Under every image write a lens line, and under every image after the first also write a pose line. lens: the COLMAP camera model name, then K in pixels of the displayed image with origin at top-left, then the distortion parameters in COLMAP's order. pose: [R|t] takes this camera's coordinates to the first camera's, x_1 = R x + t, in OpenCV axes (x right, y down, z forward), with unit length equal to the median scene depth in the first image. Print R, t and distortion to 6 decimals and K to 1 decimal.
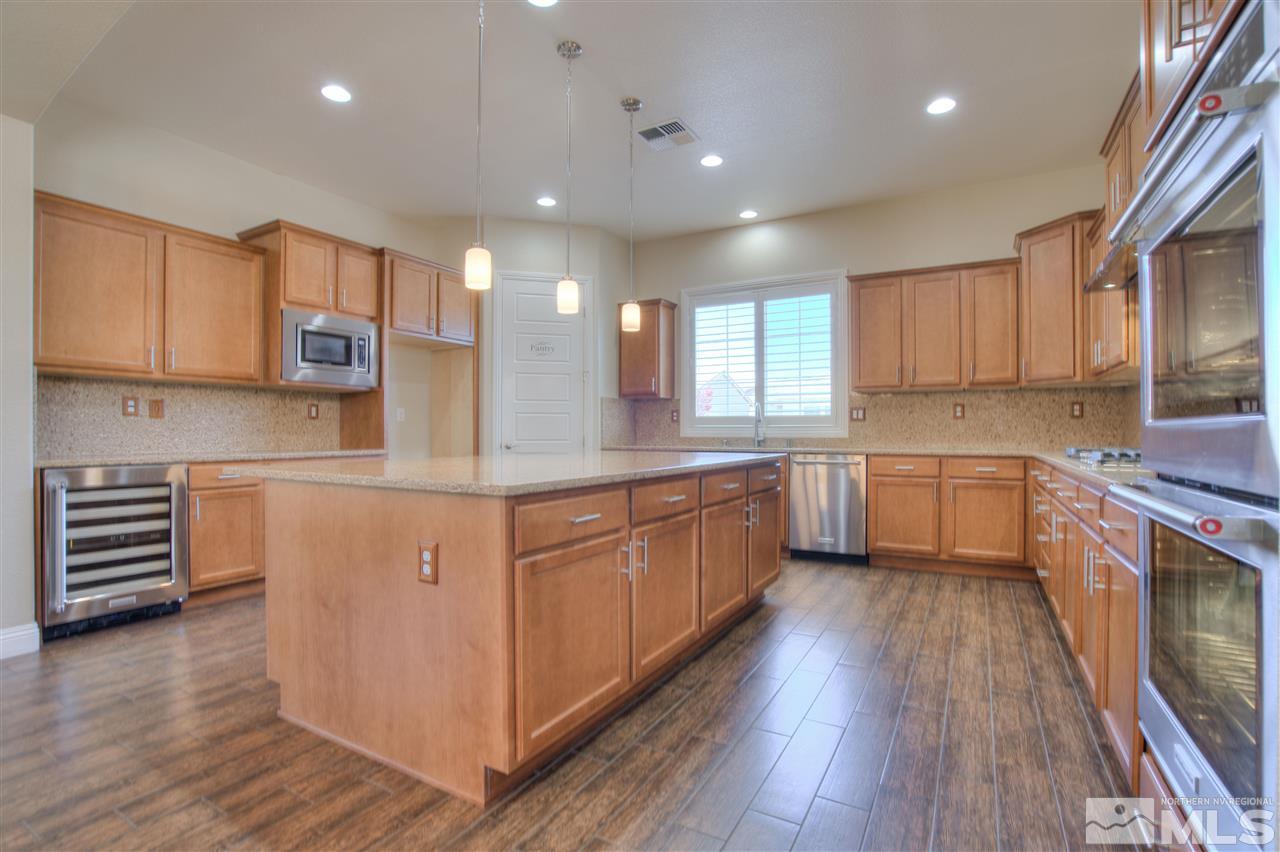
lens RADIAL K [[591.6, 0, 640.0], [0, 591.6, 426.0], [0, 0, 1]] dist [-0.040863, 0.013333]
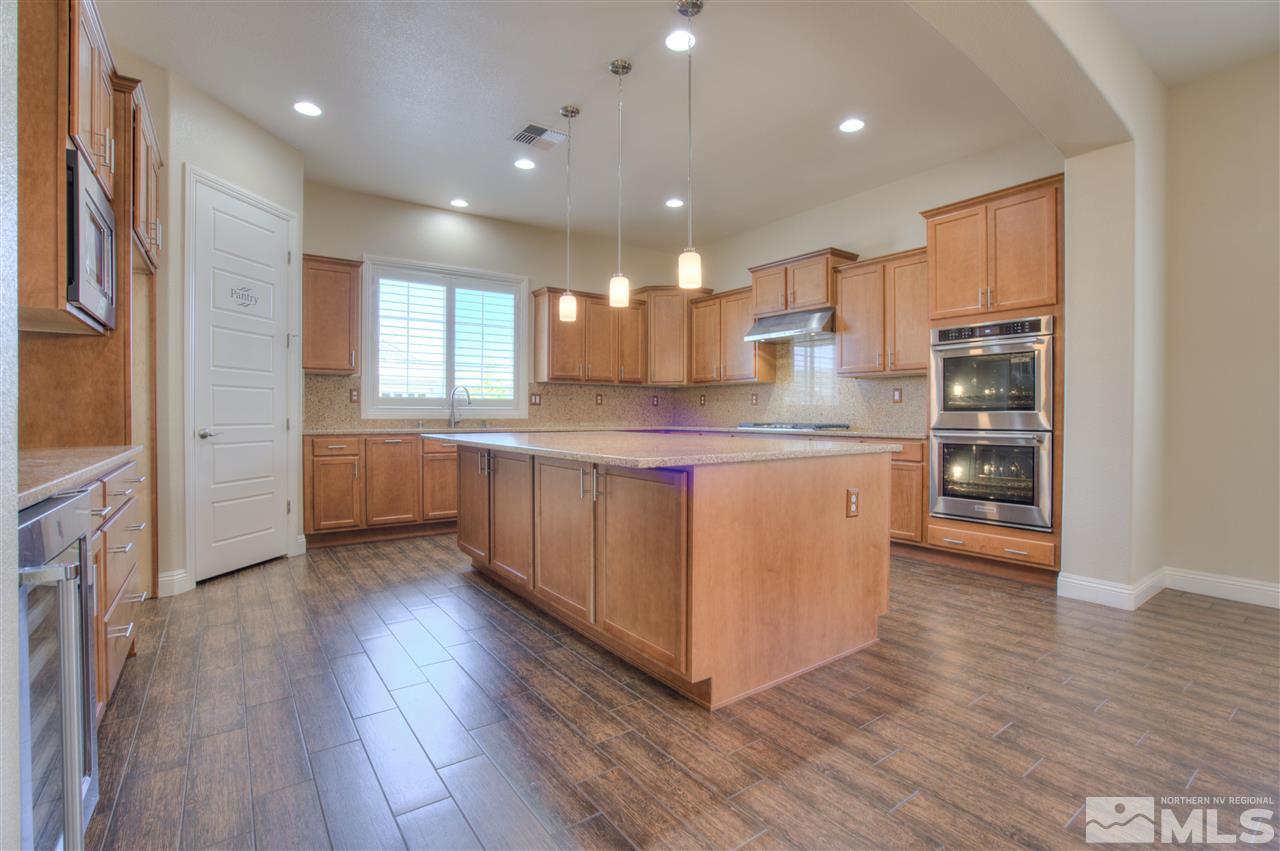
lens RADIAL K [[580.4, 0, 640.0], [0, 580.4, 425.5], [0, 0, 1]] dist [-0.072831, 0.000087]
pose [[0.416878, -0.014829, 0.908841, -0.613055], [-0.009960, 0.999732, 0.020881, 0.006668], [-0.908908, -0.017757, 0.416619, 0.295044]]
